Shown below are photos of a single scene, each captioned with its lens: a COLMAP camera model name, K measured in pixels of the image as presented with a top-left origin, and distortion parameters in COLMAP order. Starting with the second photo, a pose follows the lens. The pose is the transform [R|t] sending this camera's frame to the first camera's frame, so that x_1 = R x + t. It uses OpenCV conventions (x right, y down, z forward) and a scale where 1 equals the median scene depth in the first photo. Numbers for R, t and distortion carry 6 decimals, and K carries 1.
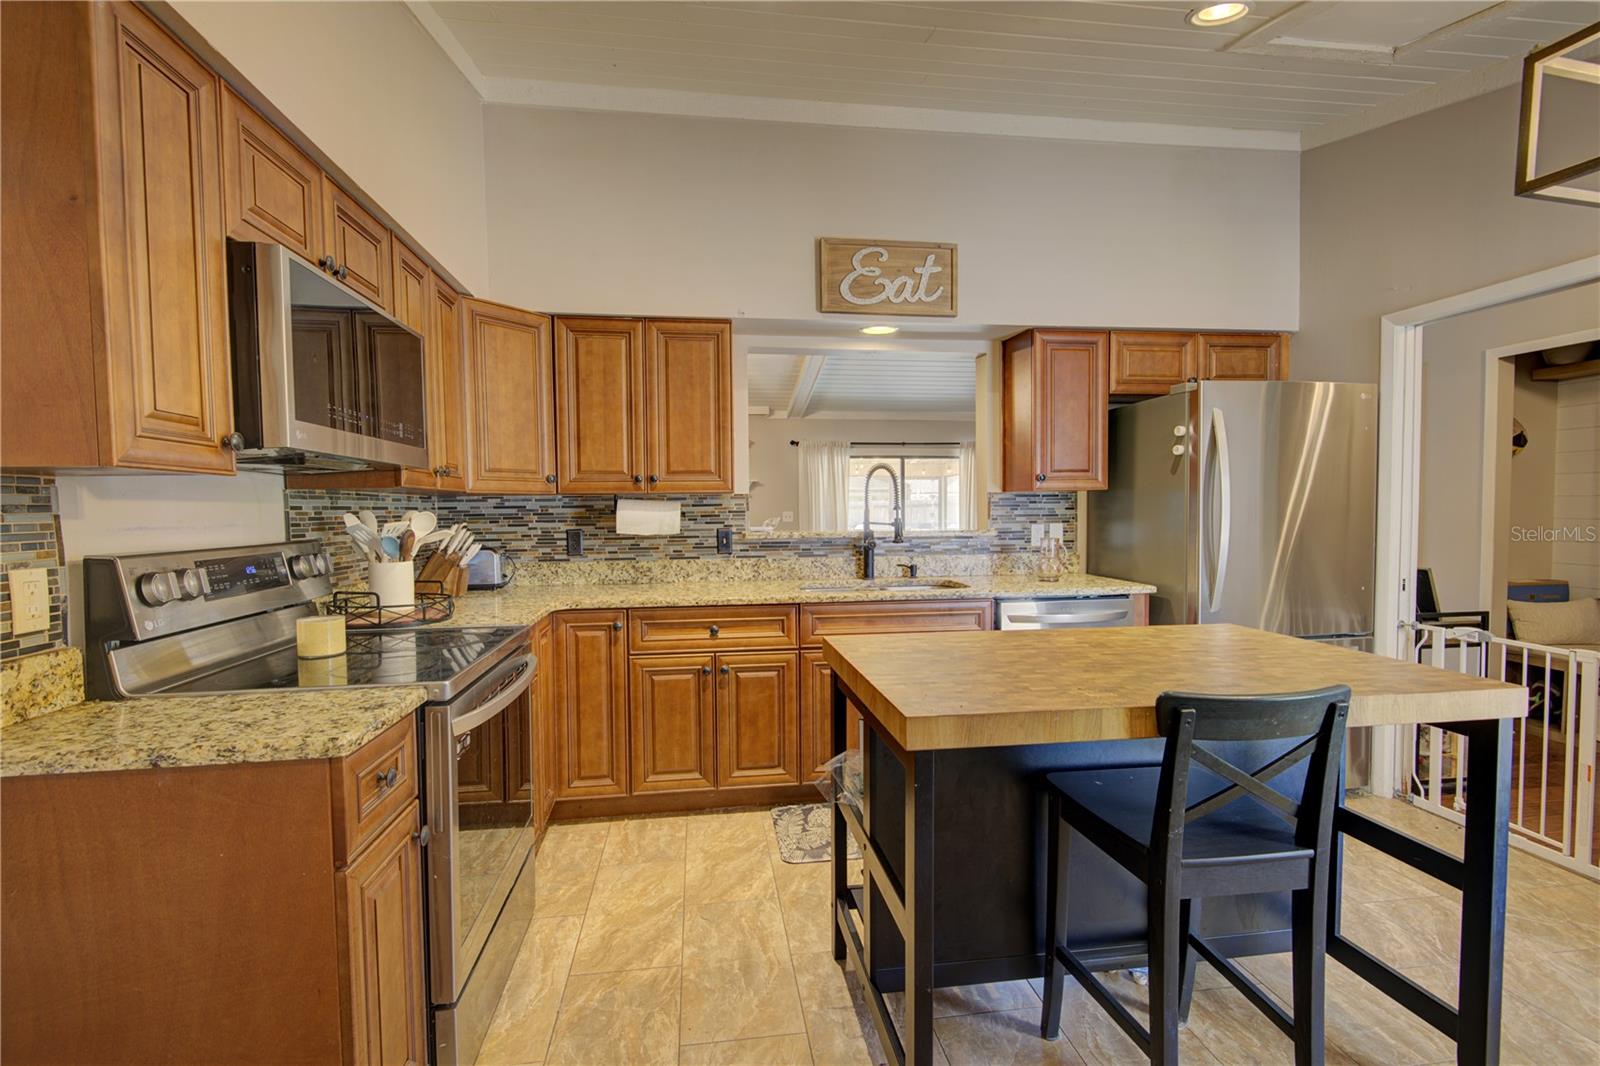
lens RADIAL K [[716.2, 0, 793.9], [0, 716.2, 539.4], [0, 0, 1]] dist [0.002144, -0.003410]
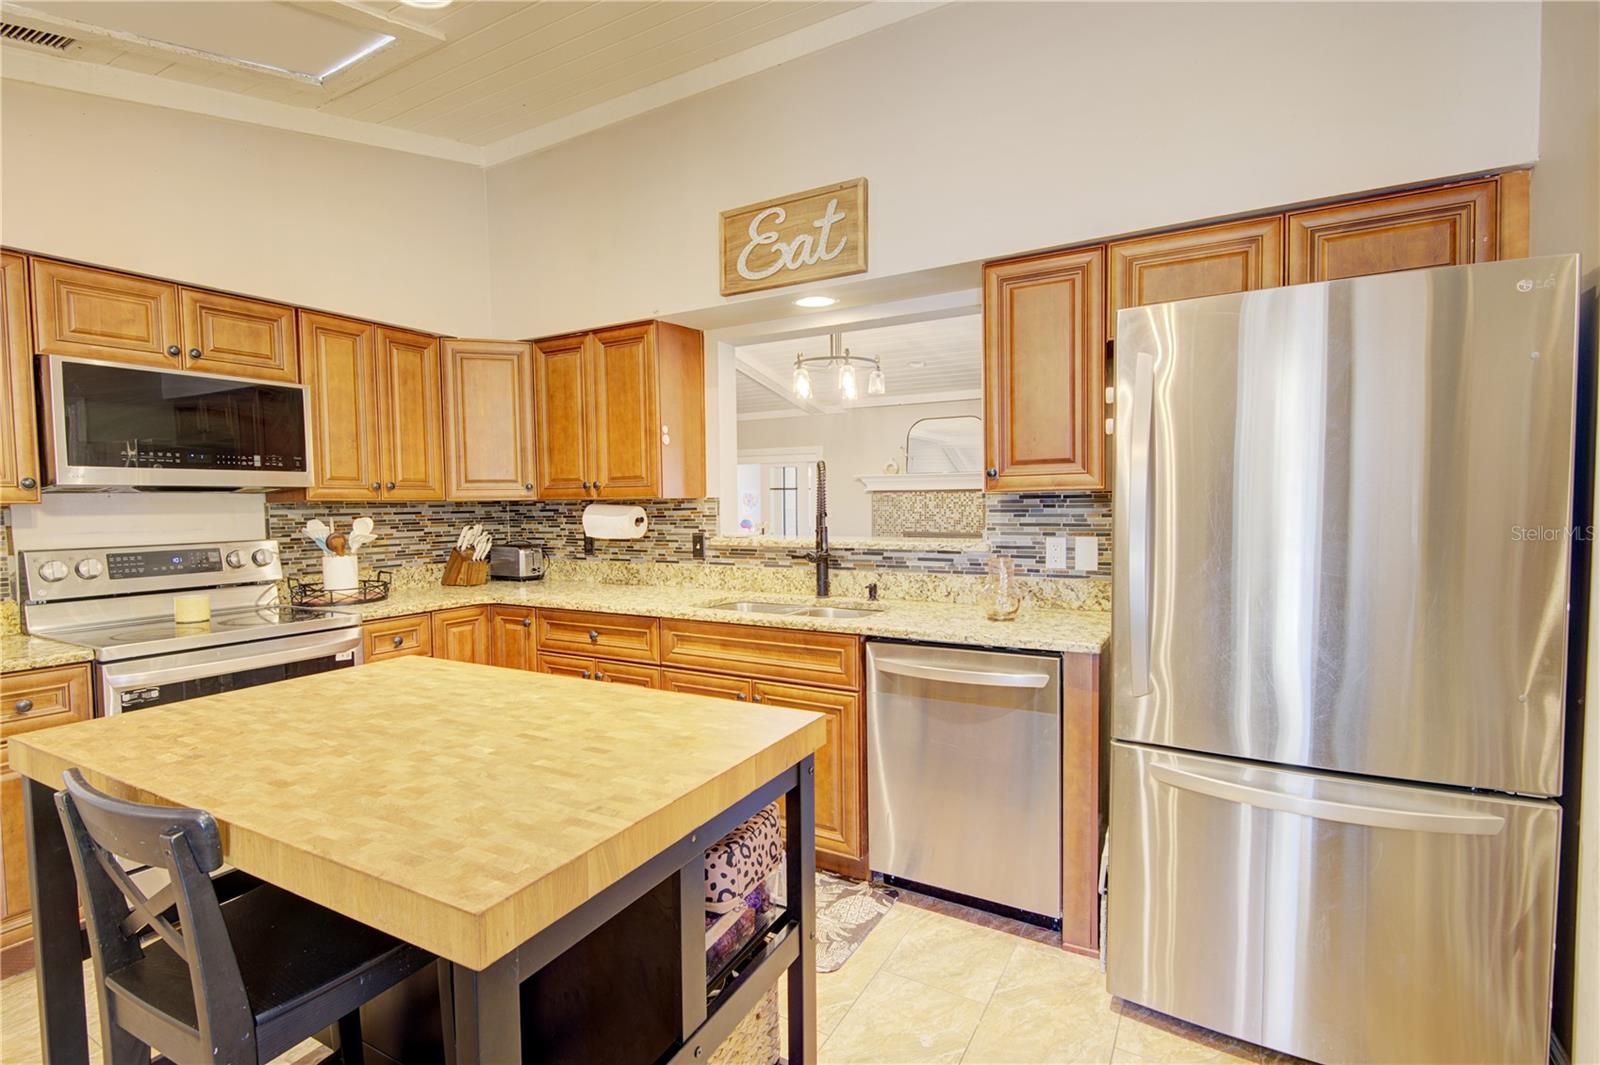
lens RADIAL K [[745.1, 0, 795.5], [0, 745.1, 537.5], [0, 0, 1]] dist [-0.002192, -0.003197]
pose [[0.790110, 0.028439, -0.612305, 0.683123], [-0.021325, 0.999594, 0.018909, -0.034363], [0.612594, -0.001883, 0.790396, 0.315144]]
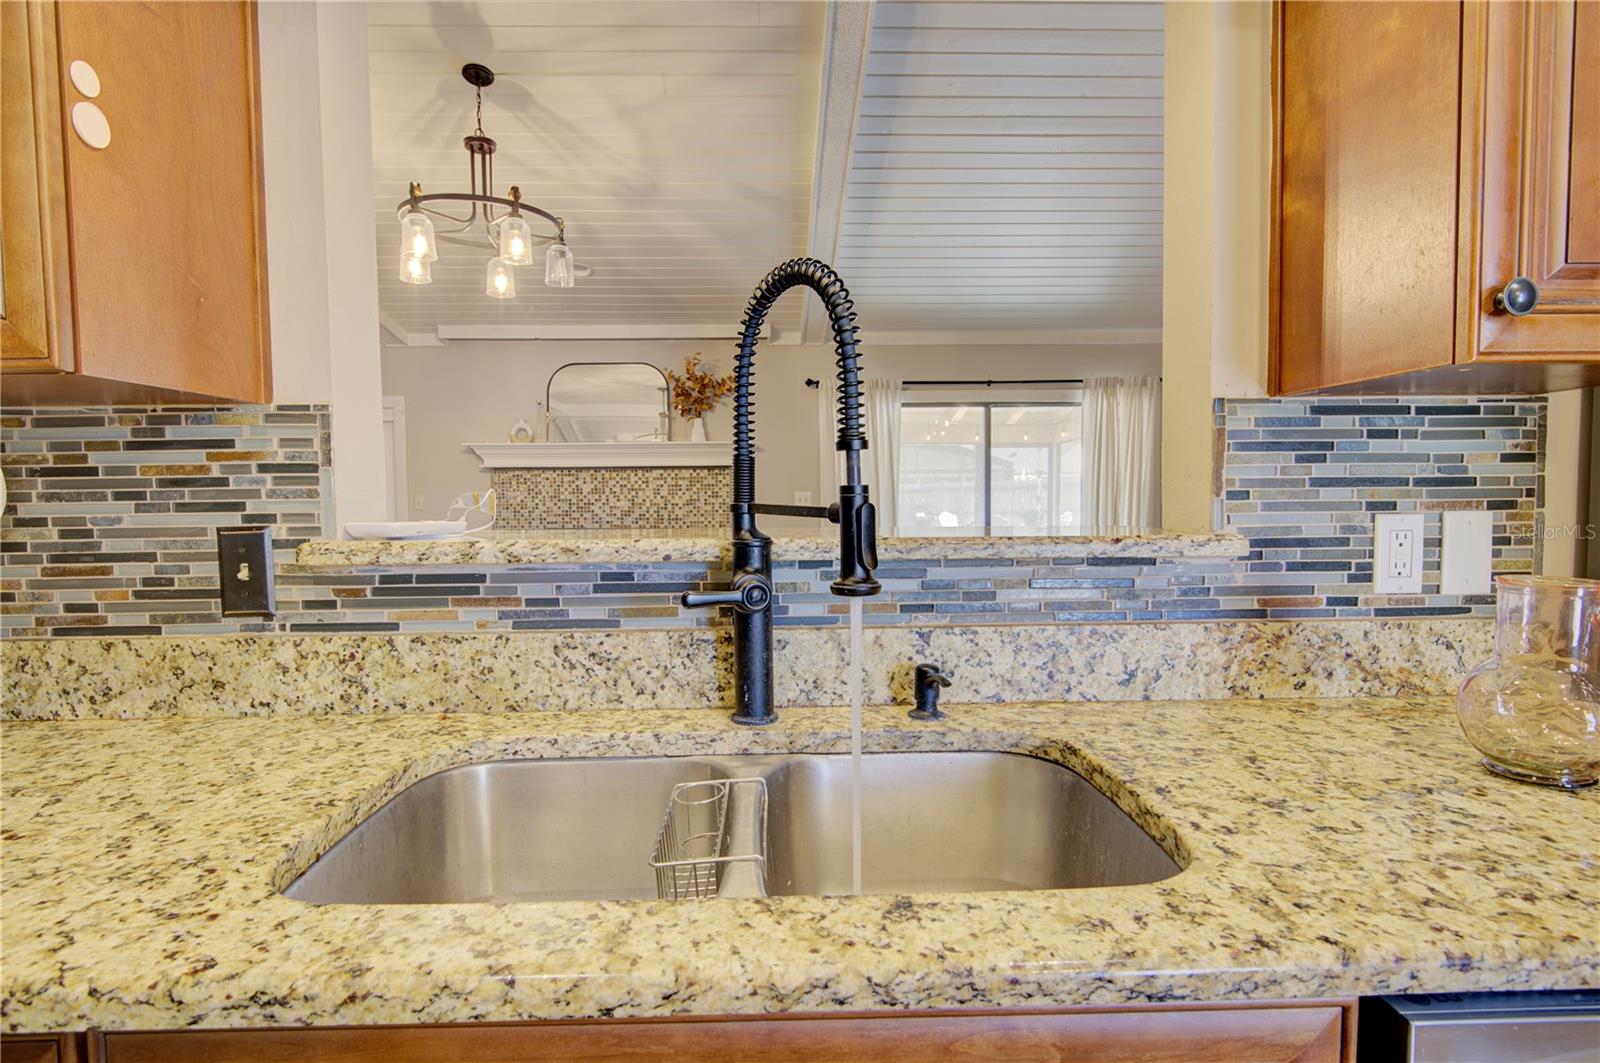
lens RADIAL K [[809.2, 0, 791.7], [0, 809.2, 540.1], [0, 0, 1]] dist [-0.001449, -0.002342]
pose [[0.994017, 0.005541, -0.109089, 0.166643], [-0.003940, 0.999881, 0.014885, -0.017359], [0.109158, -0.014367, 0.993921, 0.778973]]
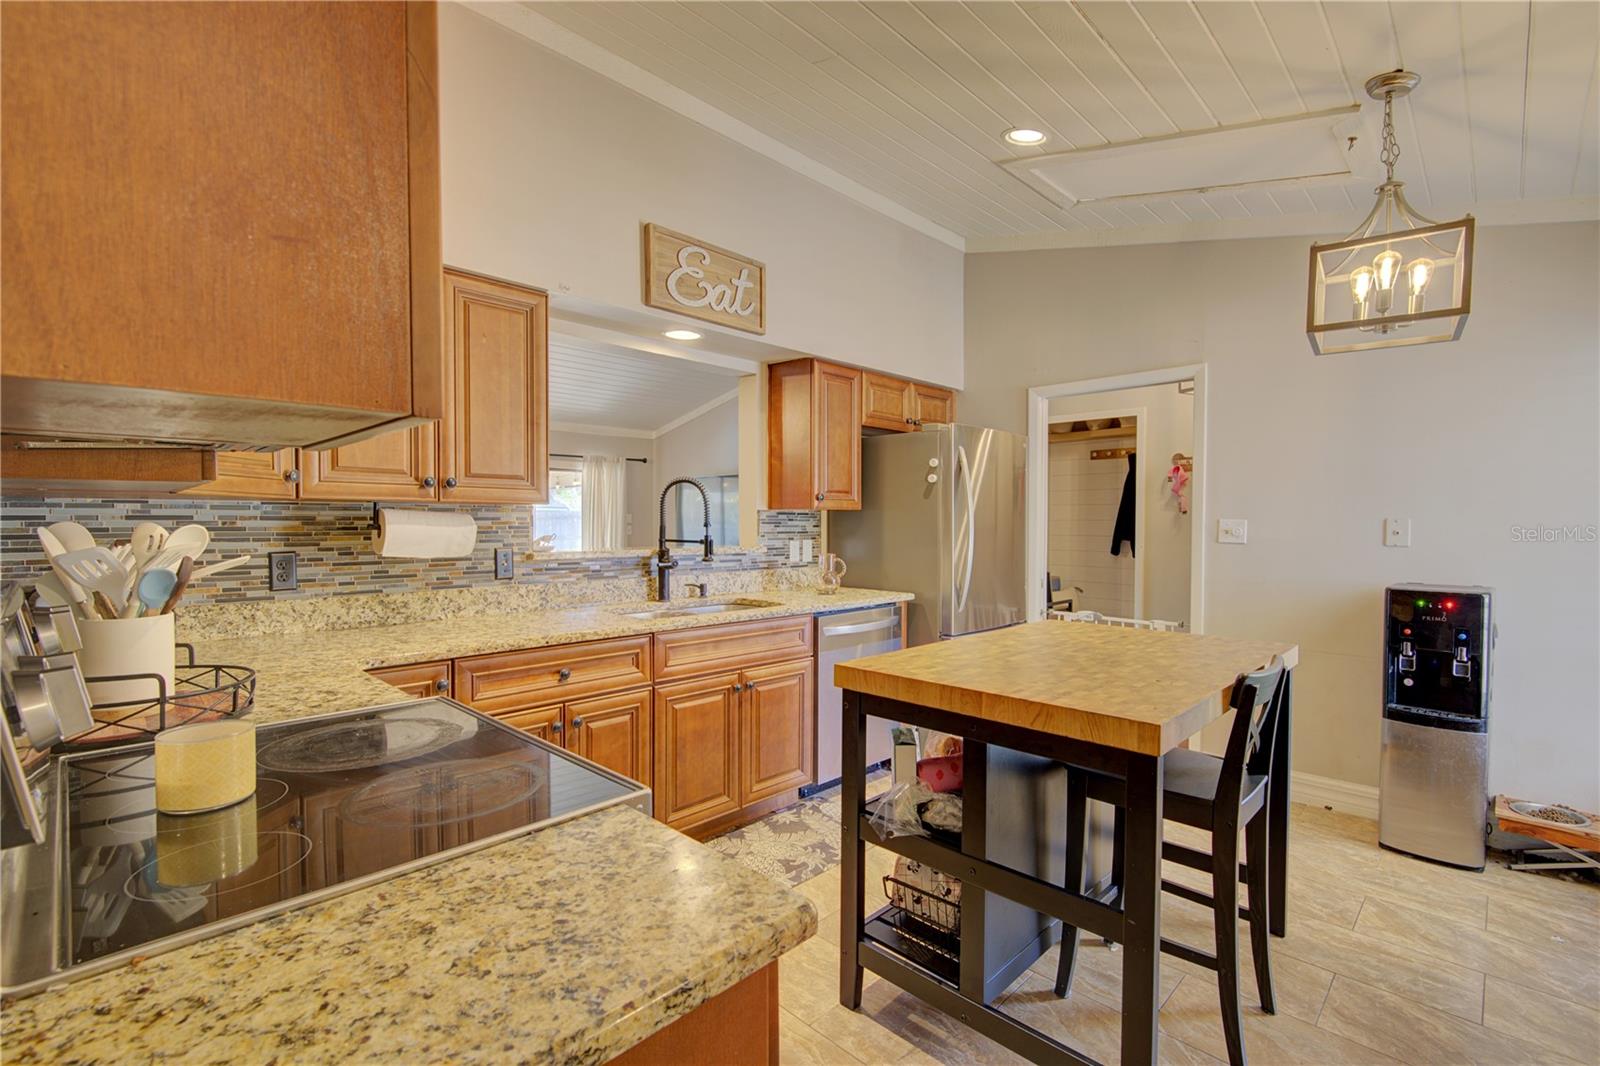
lens RADIAL K [[716.2, 0, 791.2], [0, 716.2, 539.8], [0, 0, 1]] dist [0.002144, -0.003410]
pose [[0.795891, -0.003588, 0.605429, -0.358059], [0.016678, 0.999733, -0.016000, -0.006808], [-0.605210, 0.022831, 0.795739, 0.184714]]
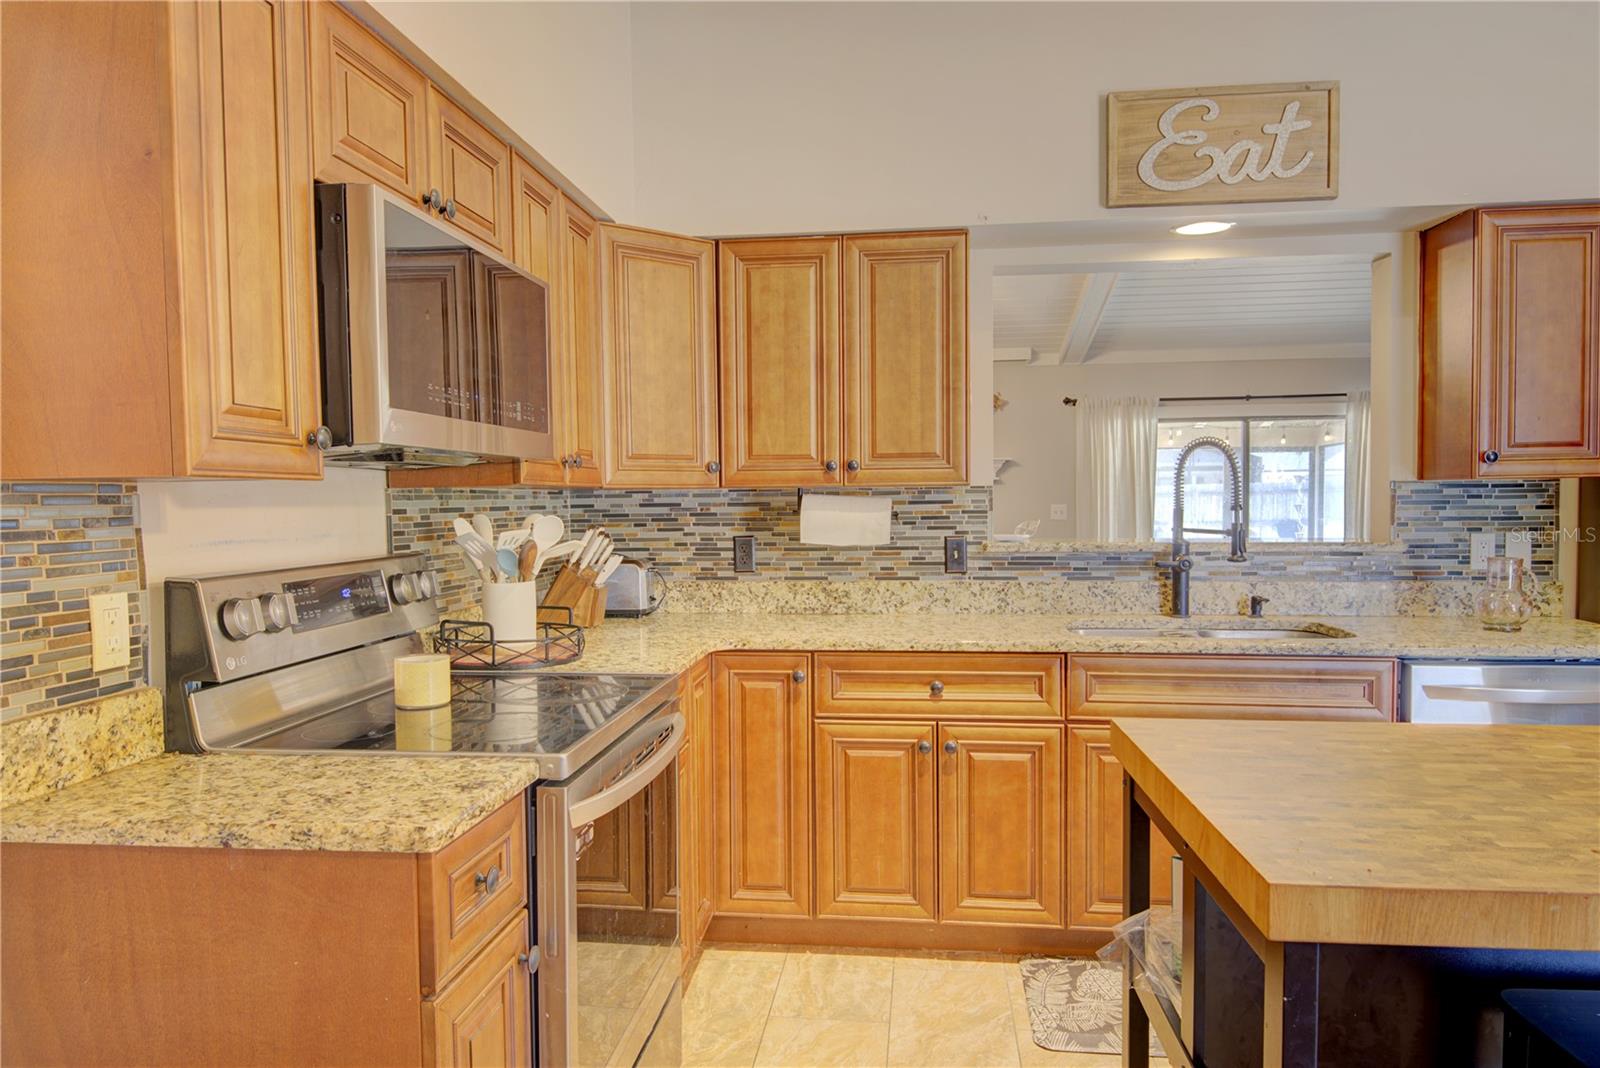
lens RADIAL K [[1038.5, 0, 790.8], [0, 1038.5, 541.9], [0, 0, 1]] dist [0.019429, -0.022903]
pose [[0.965454, 0.010903, -0.260344, 0.009915], [-0.010295, 0.999940, 0.003699, -0.013069], [0.260369, -0.000891, 0.965509, 0.008840]]
